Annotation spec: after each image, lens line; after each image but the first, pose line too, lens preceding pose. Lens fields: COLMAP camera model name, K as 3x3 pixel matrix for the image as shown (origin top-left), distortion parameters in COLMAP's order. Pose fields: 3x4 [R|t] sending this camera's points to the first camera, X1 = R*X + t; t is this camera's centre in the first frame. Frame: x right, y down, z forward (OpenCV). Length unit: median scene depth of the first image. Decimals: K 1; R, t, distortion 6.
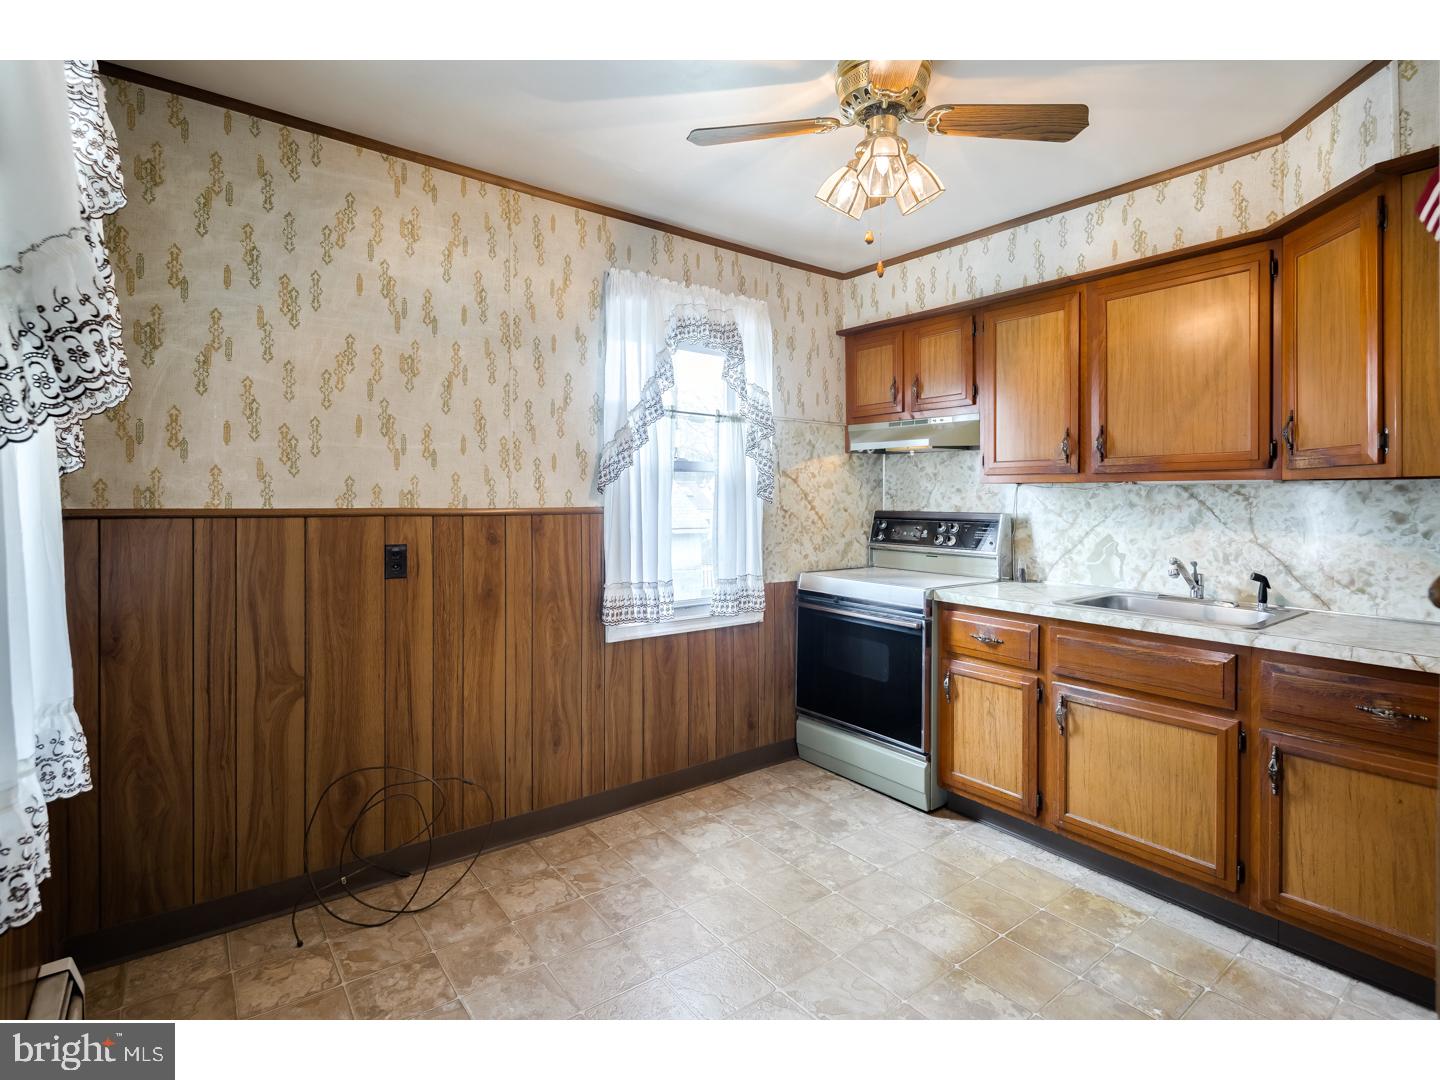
lens RADIAL K [[702.7, 0, 712.1], [0, 702.7, 491.5], [0, 0, 1]] dist [0.000814, -0.001109]
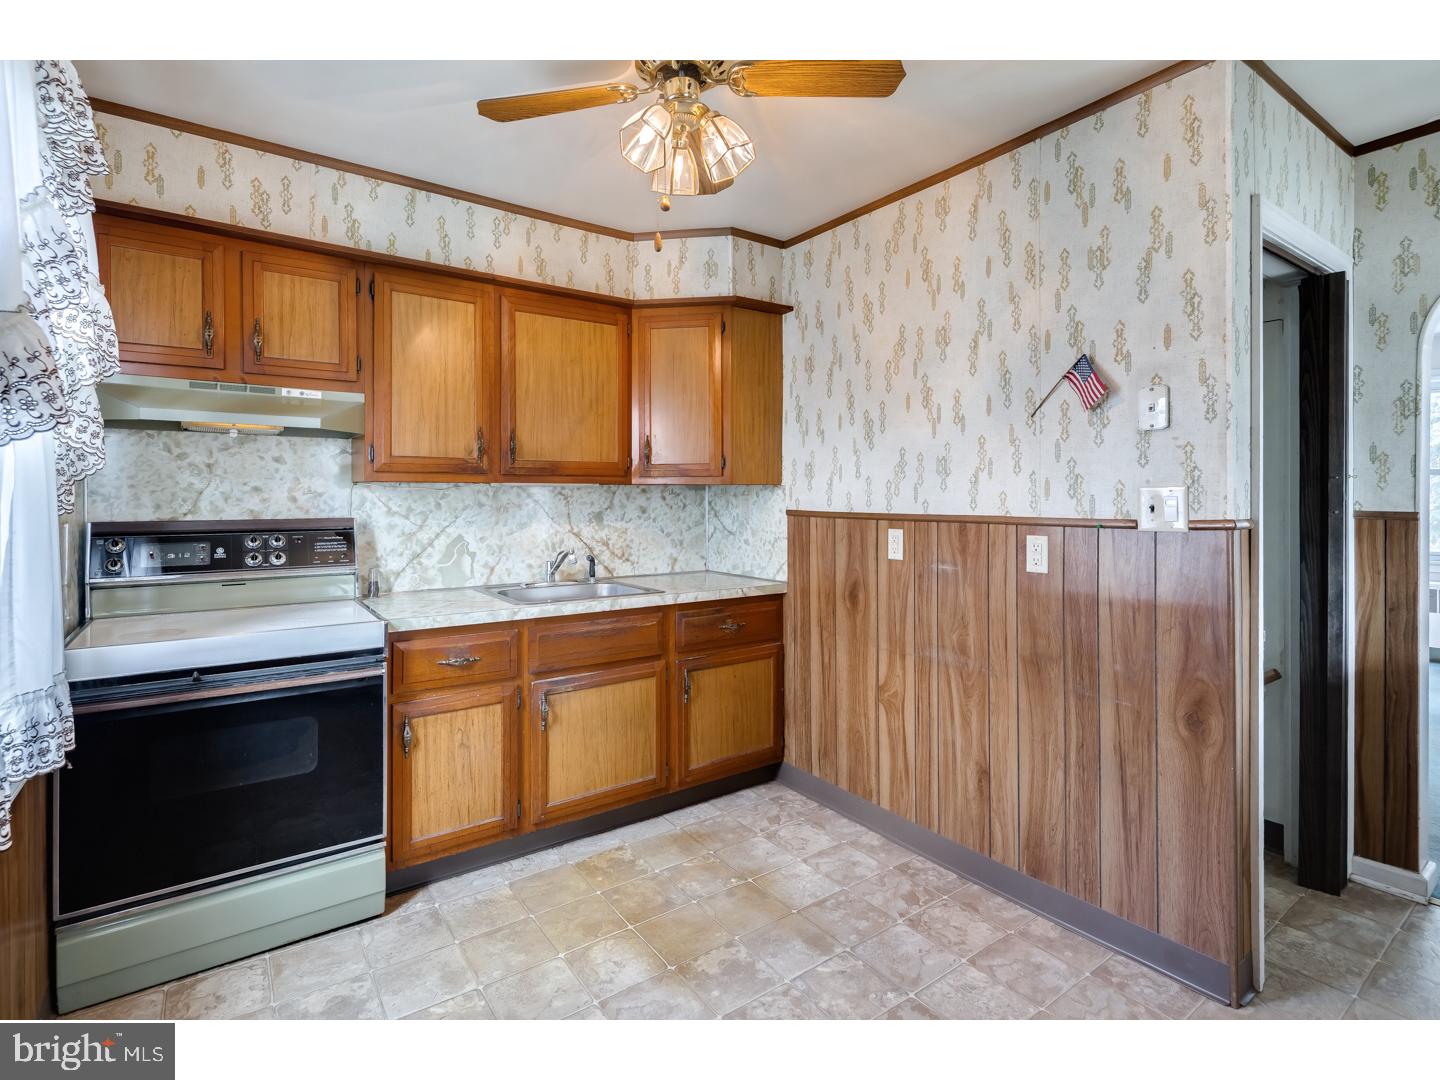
lens RADIAL K [[702.7, 0, 712.1], [0, 702.7, 491.5], [0, 0, 1]] dist [0.000814, -0.001109]
pose [[0.029826, 0.004321, 0.999546, -0.451999], [-0.004057, 0.999983, -0.004201, 0.002351], [-0.999547, -0.003930, 0.029843, 0.636226]]
